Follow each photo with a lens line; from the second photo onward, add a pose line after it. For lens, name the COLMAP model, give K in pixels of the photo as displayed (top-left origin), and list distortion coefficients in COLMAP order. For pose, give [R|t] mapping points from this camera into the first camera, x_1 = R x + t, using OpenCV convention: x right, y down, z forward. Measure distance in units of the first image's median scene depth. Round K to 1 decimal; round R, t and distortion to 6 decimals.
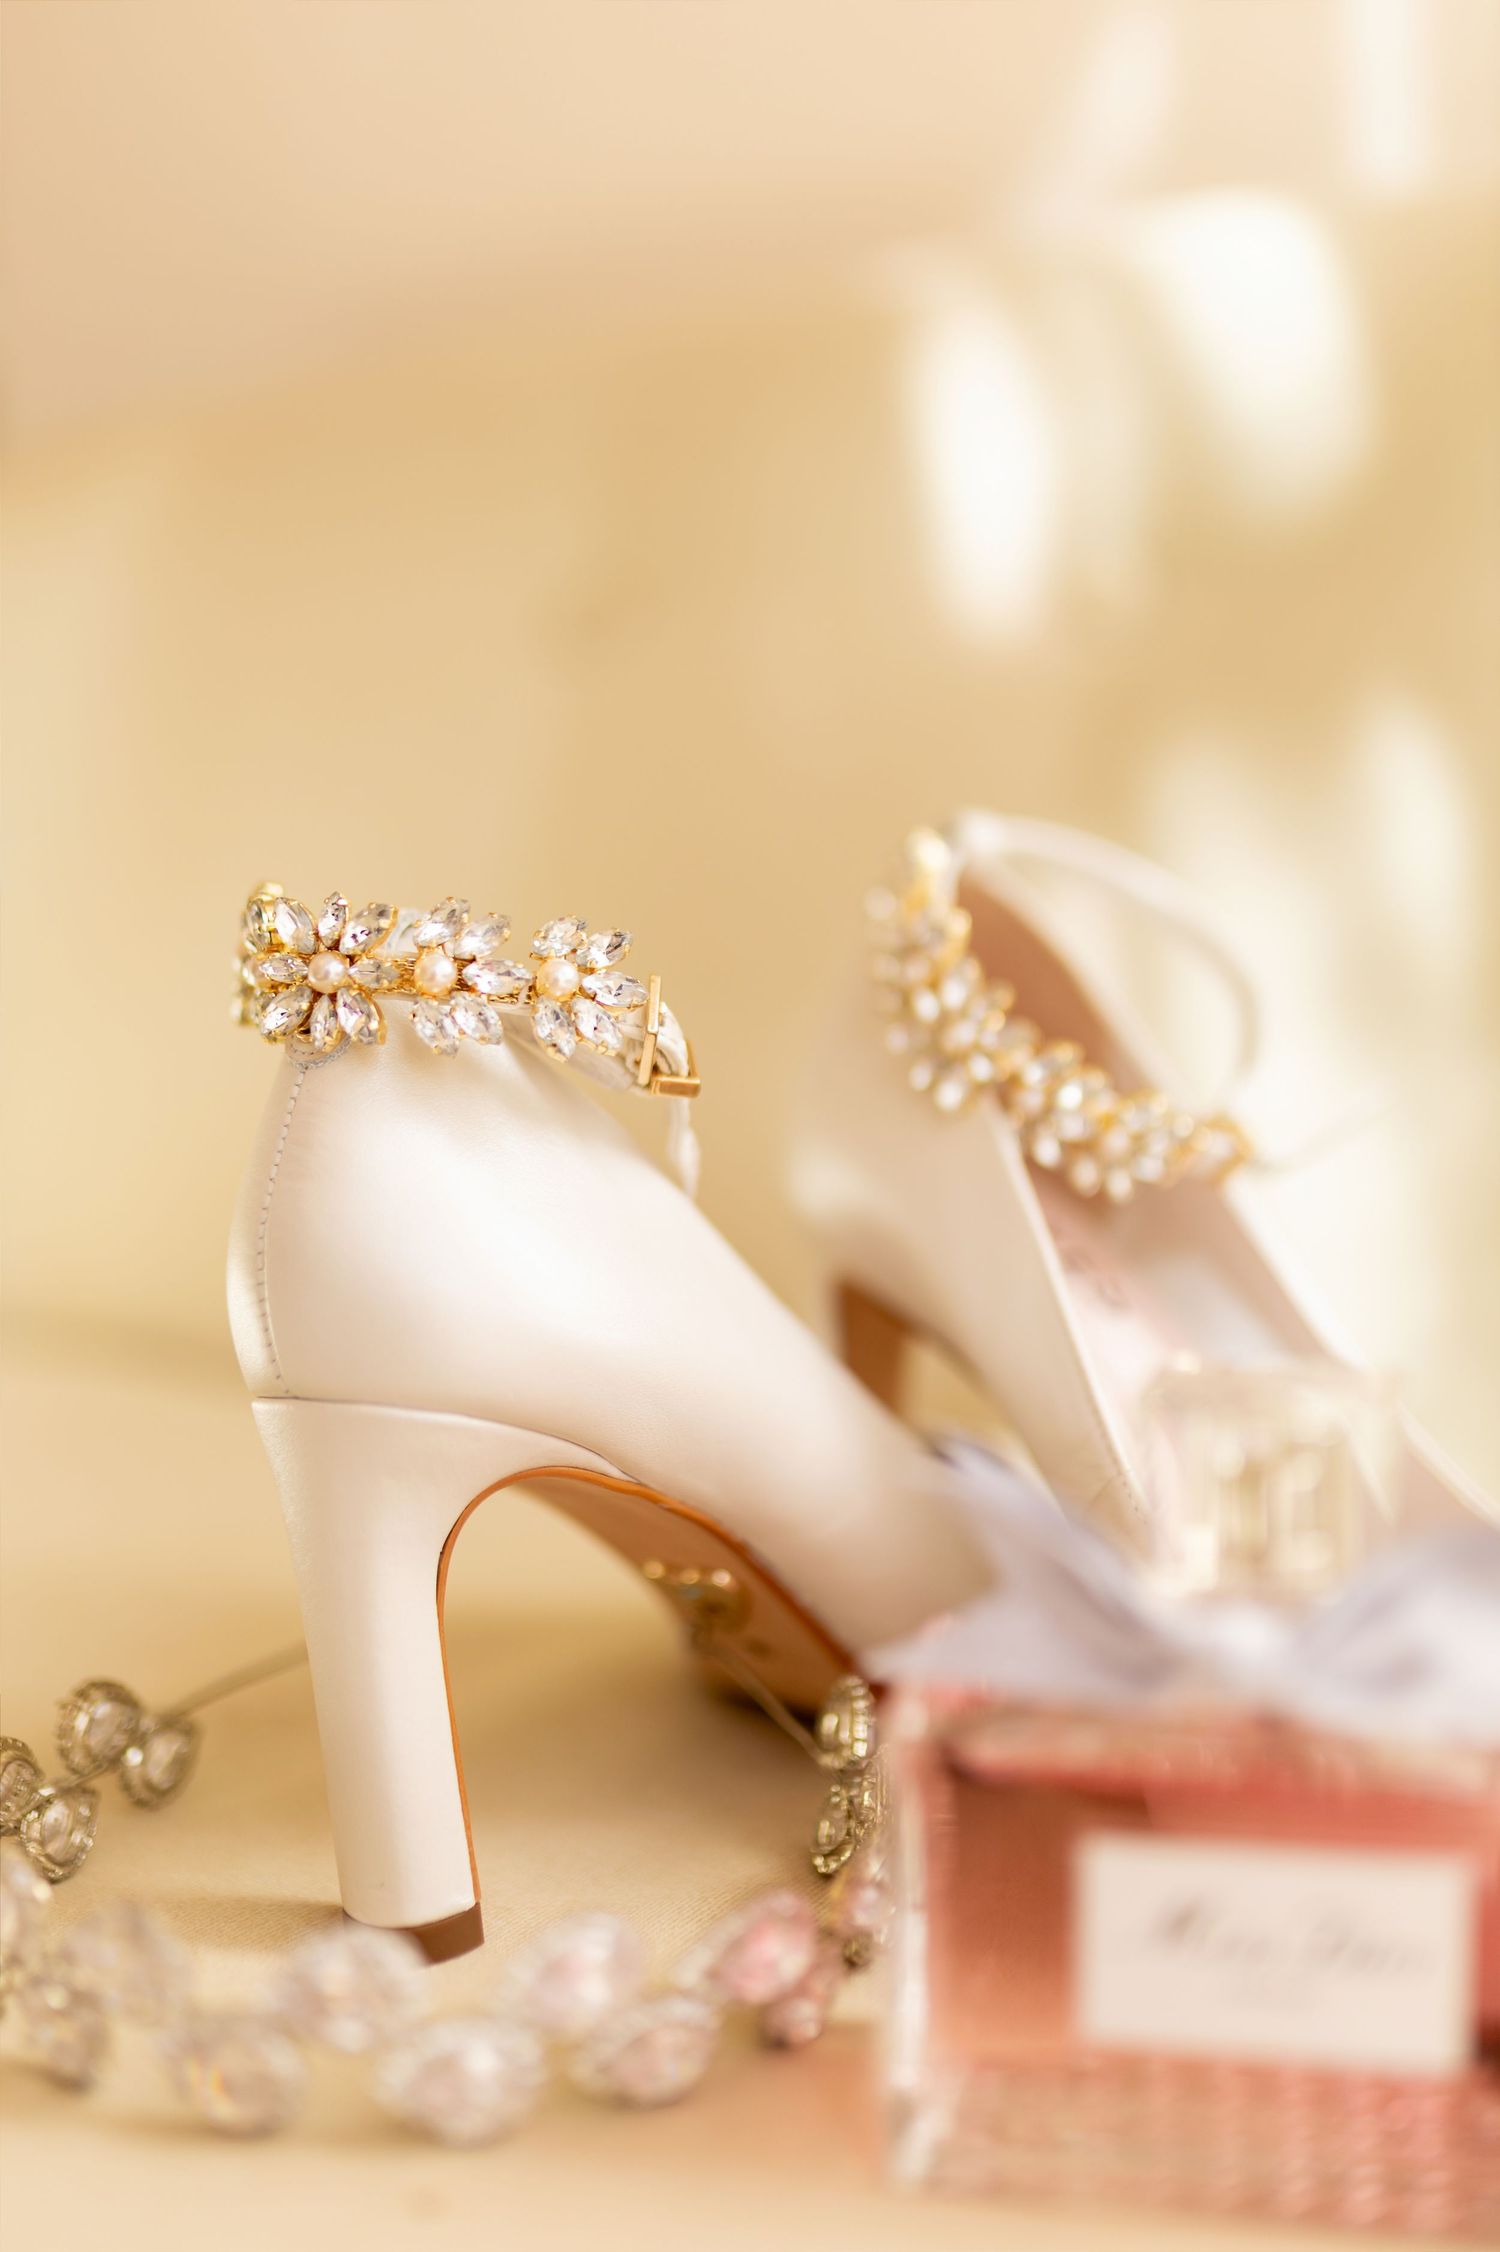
lens RADIAL K [[2283.8, 0, 750.0], [0, 2283.8, 1126.0], [0, 0, 1]] dist [-0.094962, 0.010057]
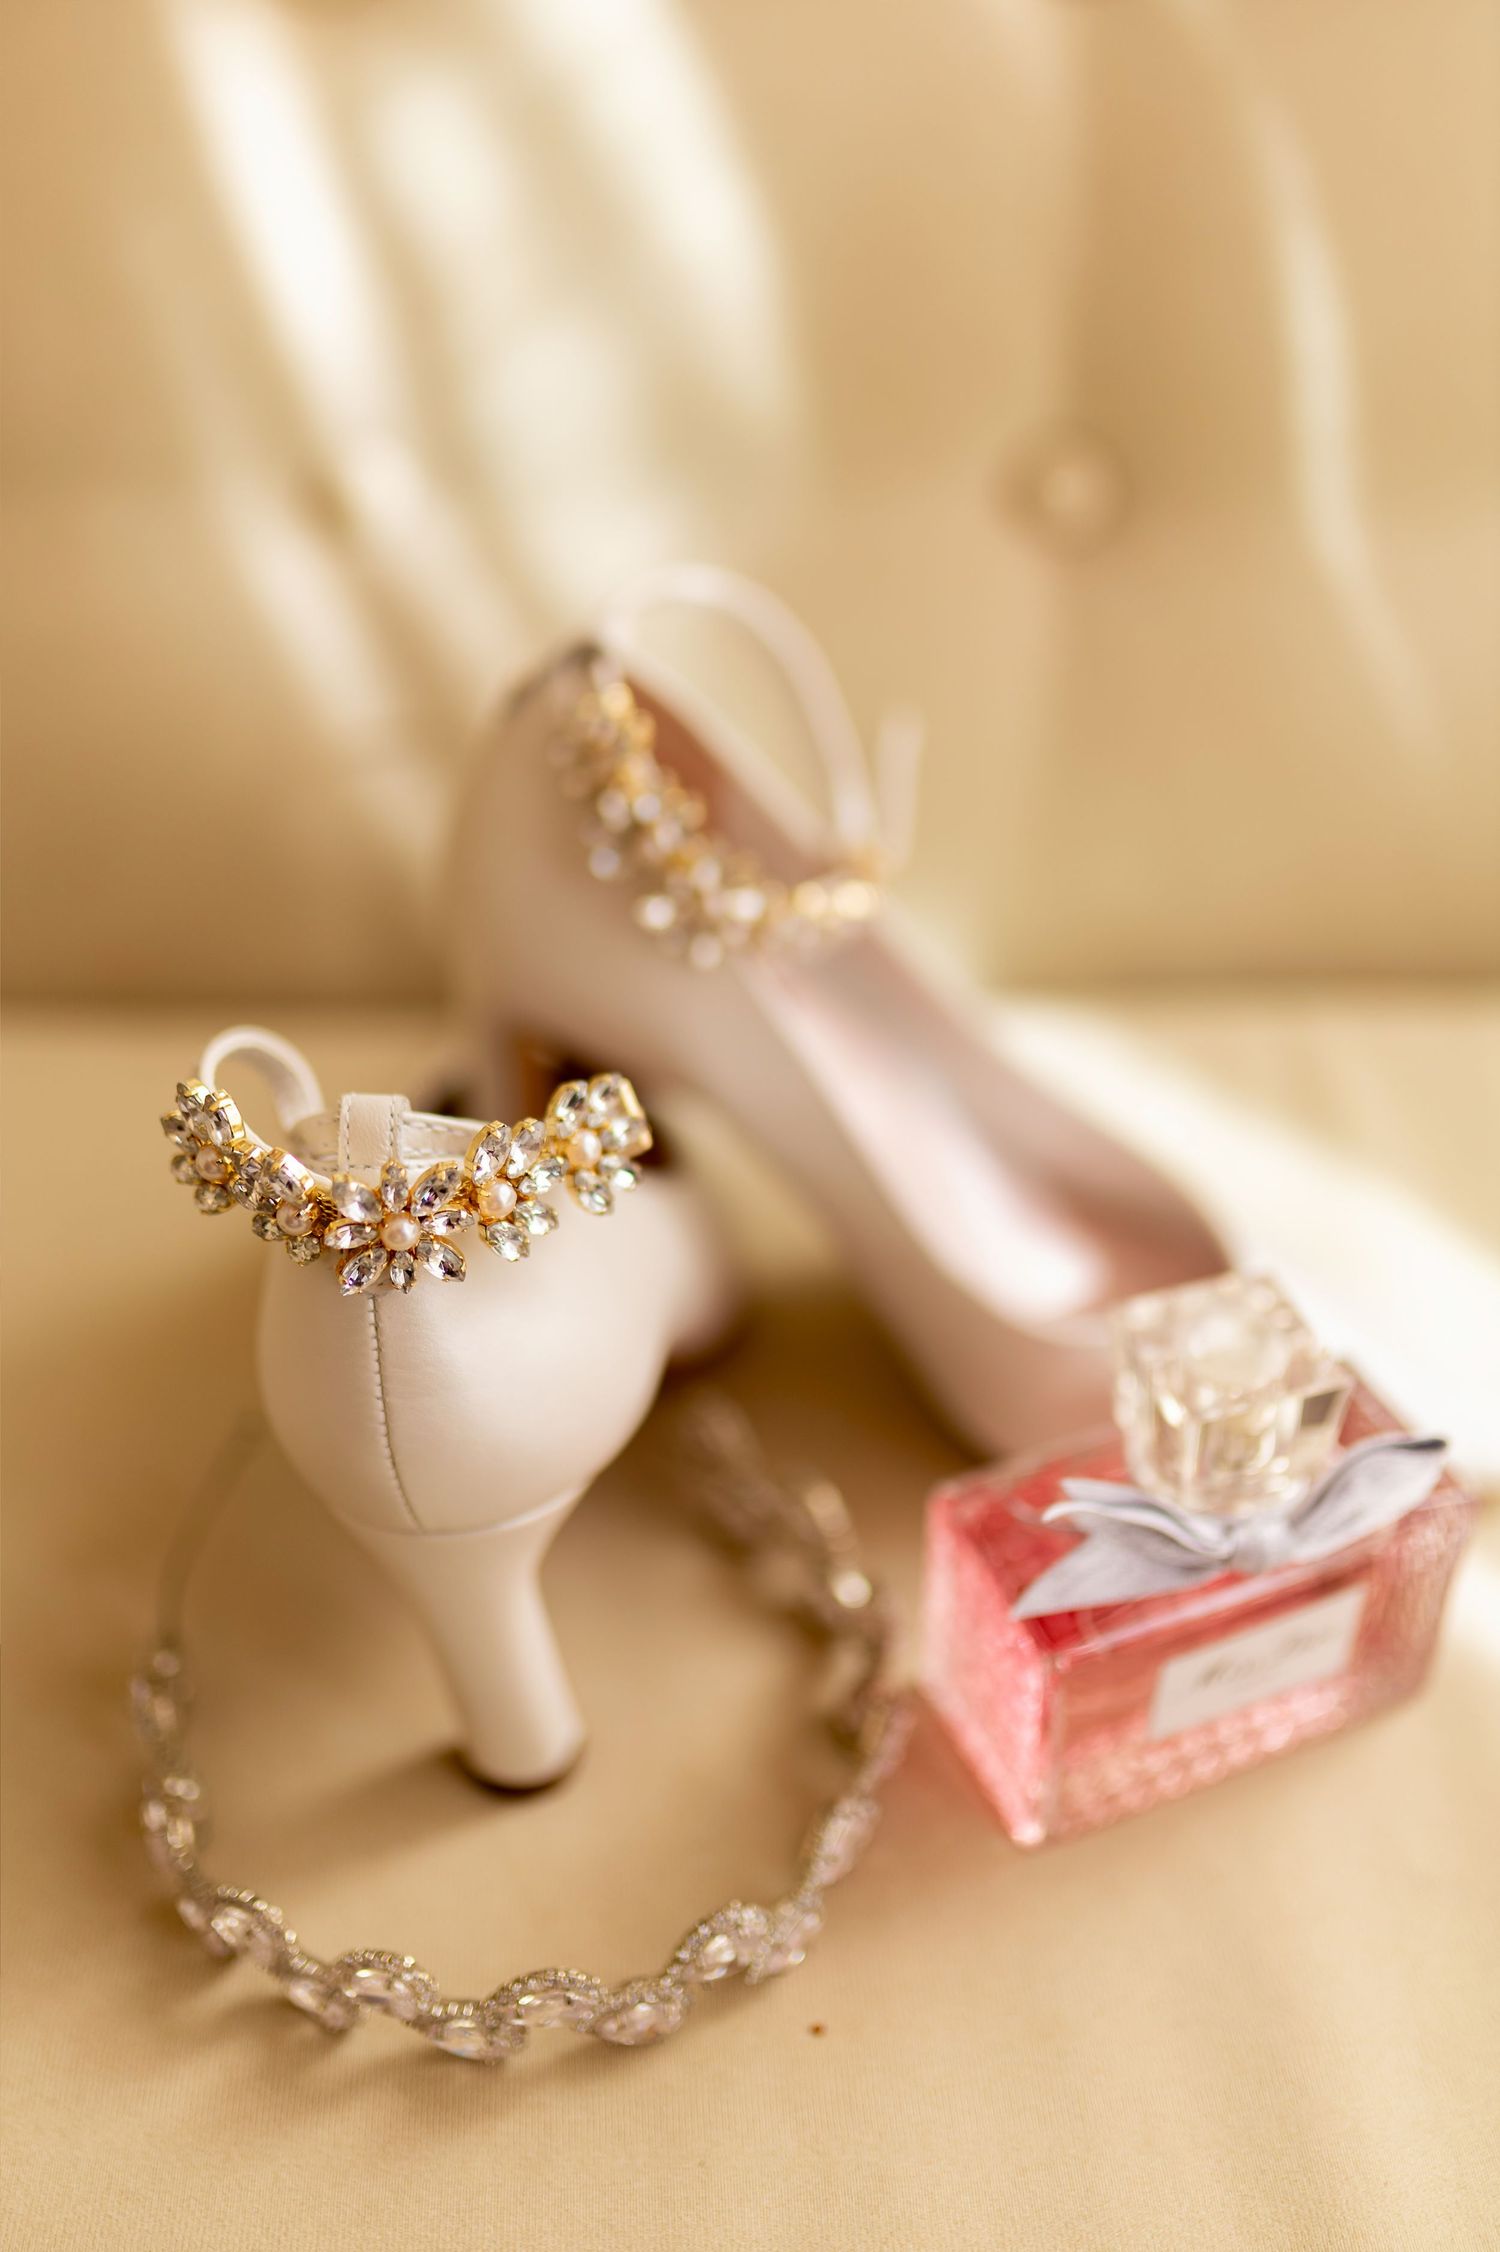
lens RADIAL K [[2235.0, 0, 750.0], [0, 2235.0, 1126.0], [0, 0, 1]] dist [0.002234, 0.003831]
pose [[0.827965, -0.366829, 0.424157, -0.470127], [0.056626, 0.807195, 0.587562, -0.701067], [-0.557913, -0.462463, 0.689102, 0.222282]]
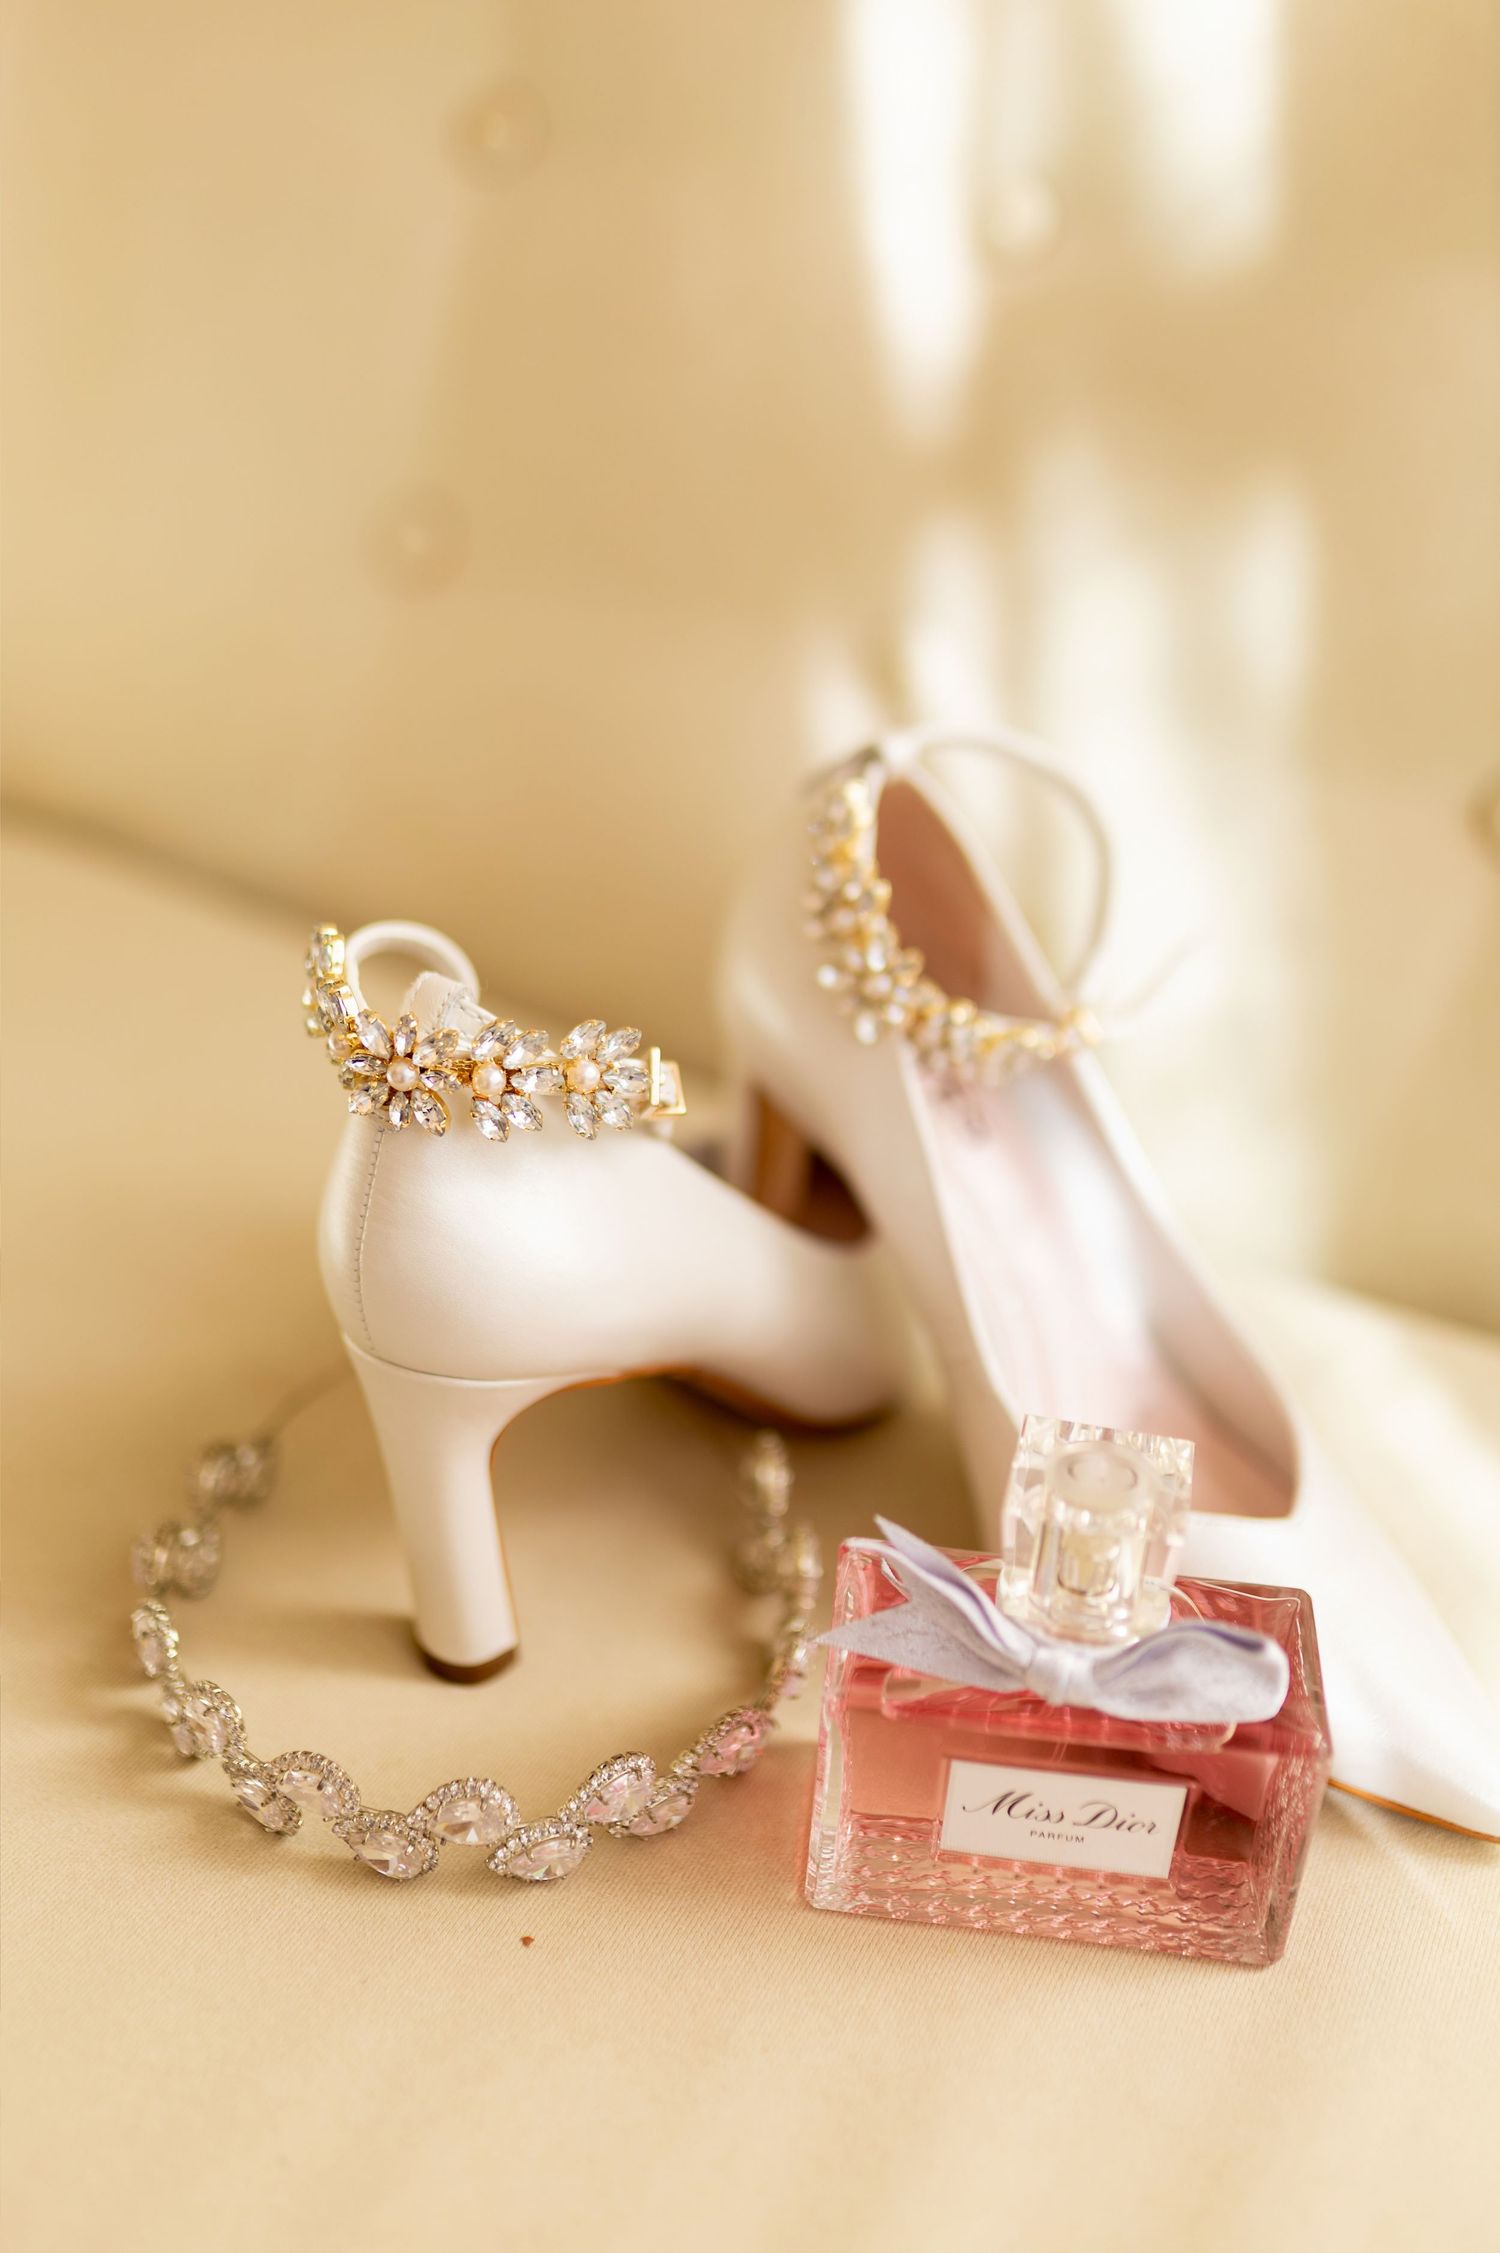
lens RADIAL K [[2236.0, 0, 750.0], [0, 2236.0, 1126.5], [0, 0, 1]] dist [0.002234, 0.003831]
pose [[0.995639, 0.003213, 0.093233, -0.108576], [-0.044203, 0.896342, 0.441154, -0.599437], [-0.082152, -0.443351, 0.892575, -0.142970]]
